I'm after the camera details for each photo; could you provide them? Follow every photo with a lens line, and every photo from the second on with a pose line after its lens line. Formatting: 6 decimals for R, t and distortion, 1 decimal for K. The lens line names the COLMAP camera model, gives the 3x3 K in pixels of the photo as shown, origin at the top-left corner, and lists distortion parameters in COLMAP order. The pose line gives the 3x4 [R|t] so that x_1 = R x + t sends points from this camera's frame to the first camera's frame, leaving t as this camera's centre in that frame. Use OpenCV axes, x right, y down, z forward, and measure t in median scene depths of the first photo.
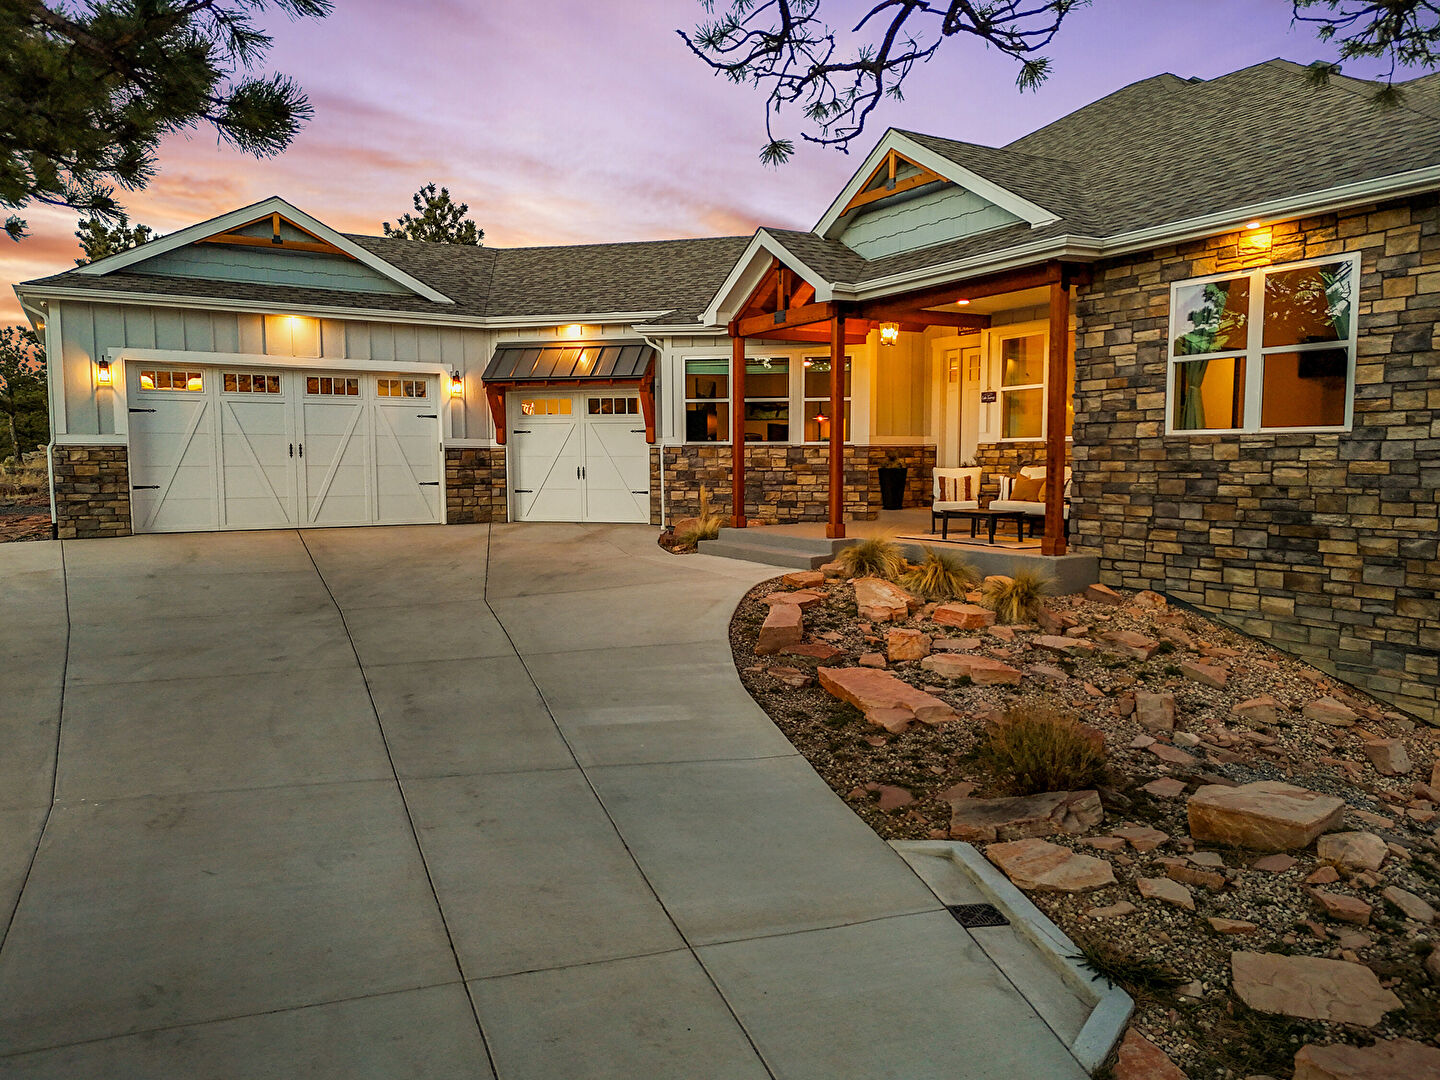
lens RADIAL K [[1064.1, 0, 716.8], [0, 1064.1, 544.1], [0, 0, 1]] dist [0.066133, -0.060066]
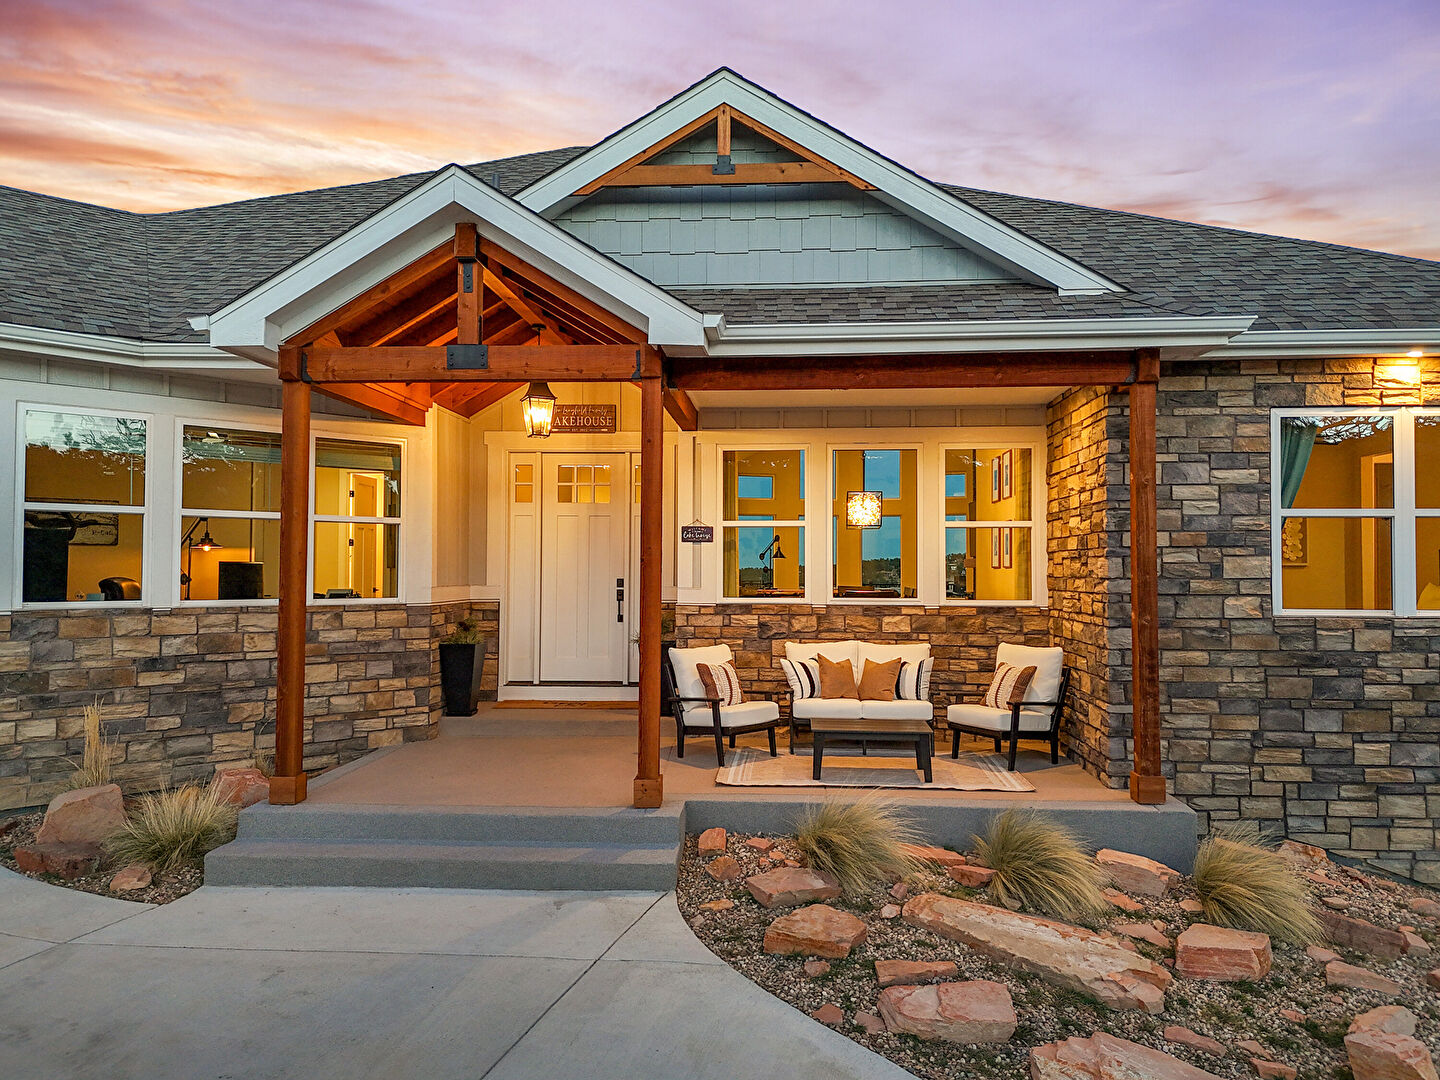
lens RADIAL K [[1064.1, 0, 723.0], [0, 1064.1, 537.3], [0, 0, 1]] dist [0.066133, -0.060066]
pose [[0.560216, 0.028719, 0.827849, -0.382376], [0.062987, 0.995028, -0.077142, -0.119045], [-0.825949, 0.095360, 0.555621, 0.883740]]
